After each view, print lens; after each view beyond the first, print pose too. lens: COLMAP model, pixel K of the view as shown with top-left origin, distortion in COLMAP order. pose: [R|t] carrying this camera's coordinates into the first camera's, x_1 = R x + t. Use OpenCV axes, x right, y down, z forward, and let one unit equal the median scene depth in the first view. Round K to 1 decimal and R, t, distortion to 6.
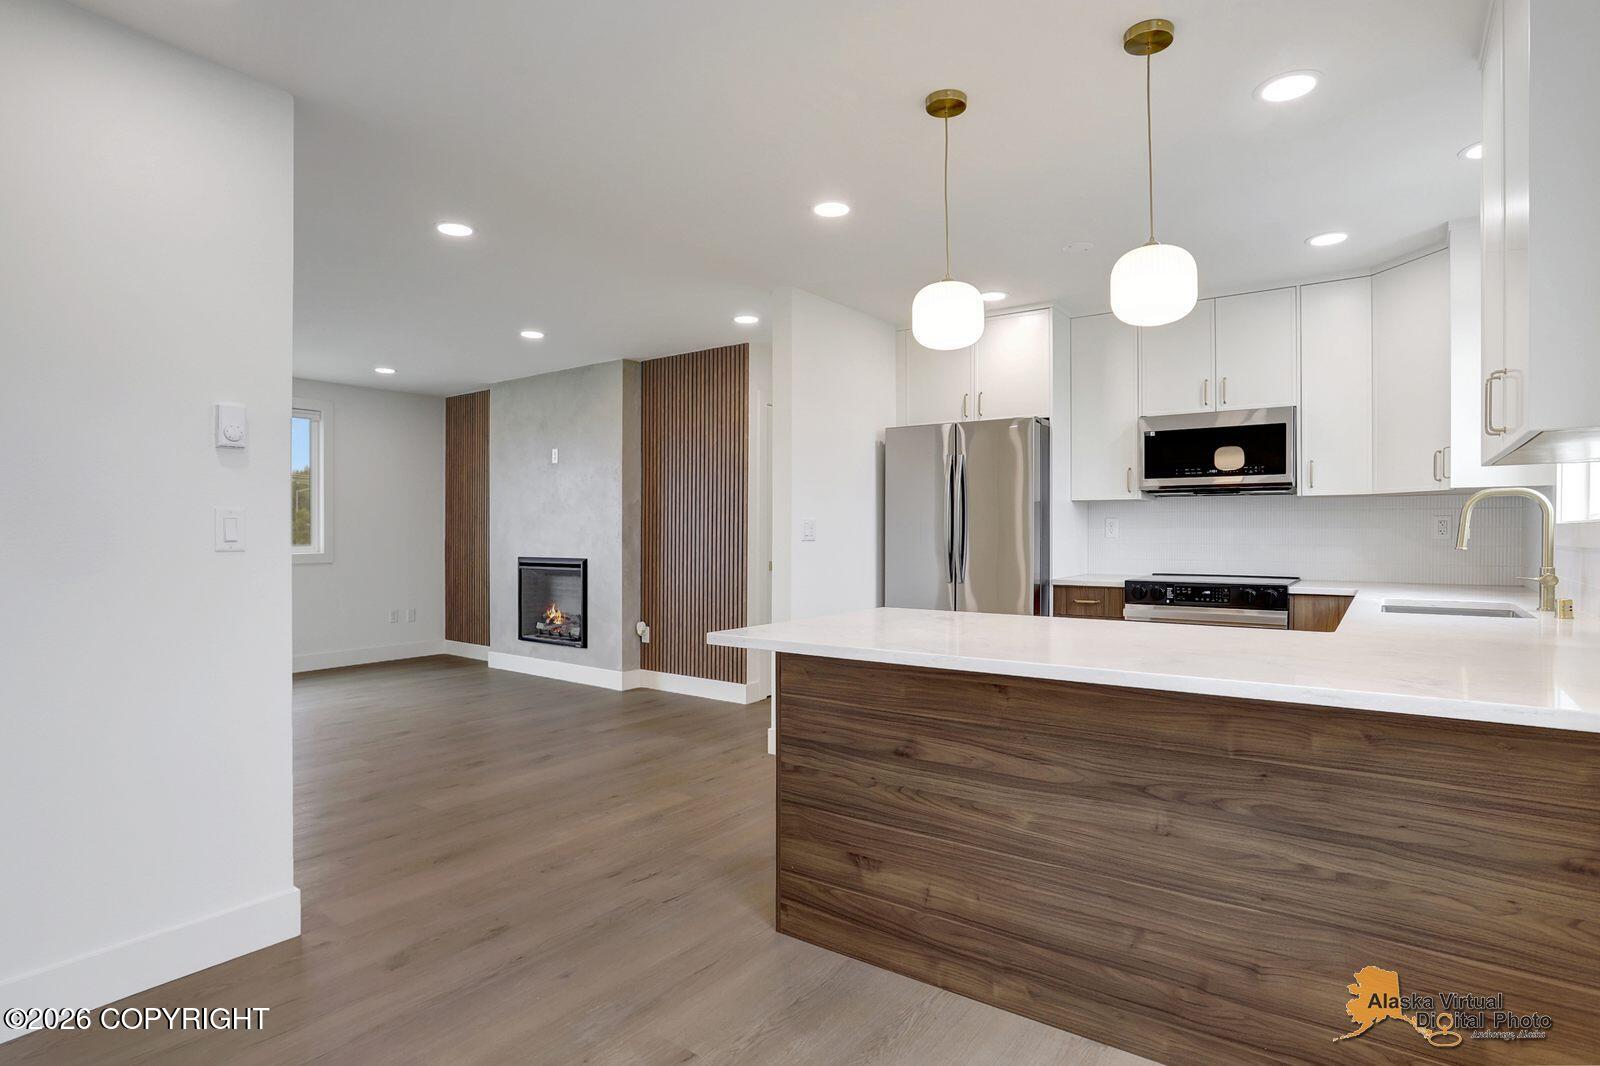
lens RADIAL K [[922.5, 0, 791.6], [0, 922.5, 550.4], [0, 0, 1]] dist [-0.019806, 0.015077]
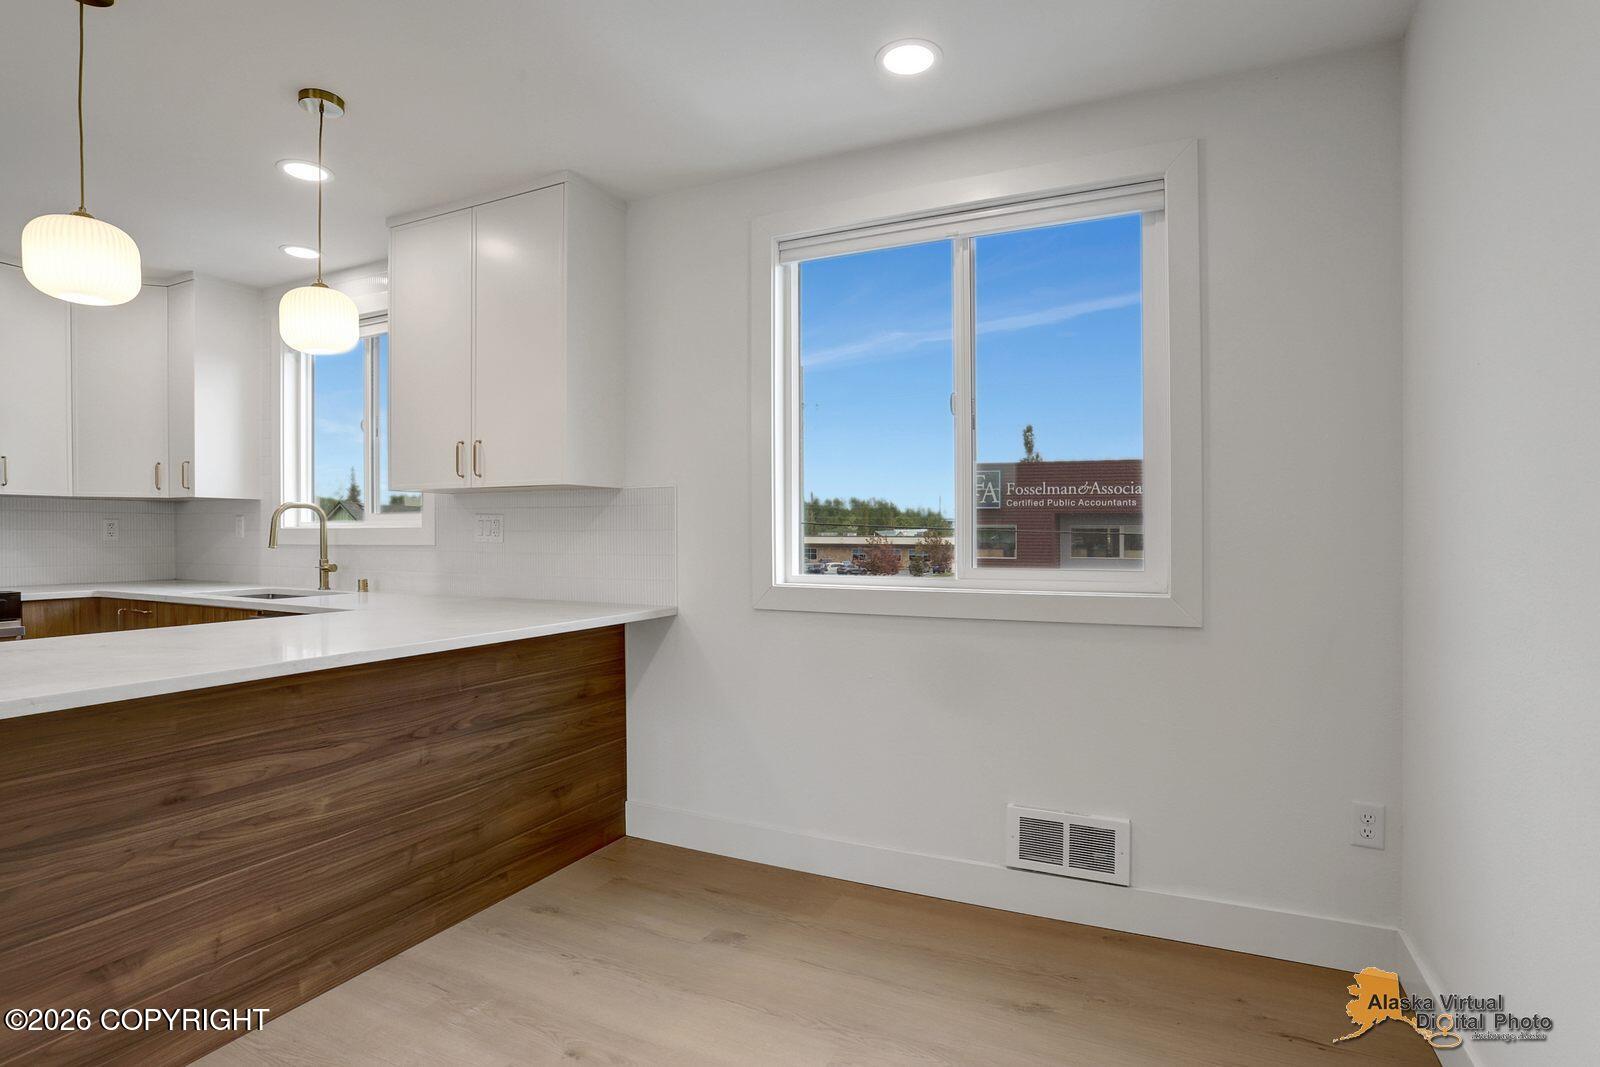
lens RADIAL K [[922.5, 0, 799.1], [0, 922.5, 532.3], [0, 0, 1]] dist [-0.019806, 0.015077]
pose [[-0.249307, 0.005526, 0.968409, -0.899975], [0.019778, 0.999804, -0.000613, -0.010741], [-0.968222, 0.019000, -0.249368, 0.715855]]
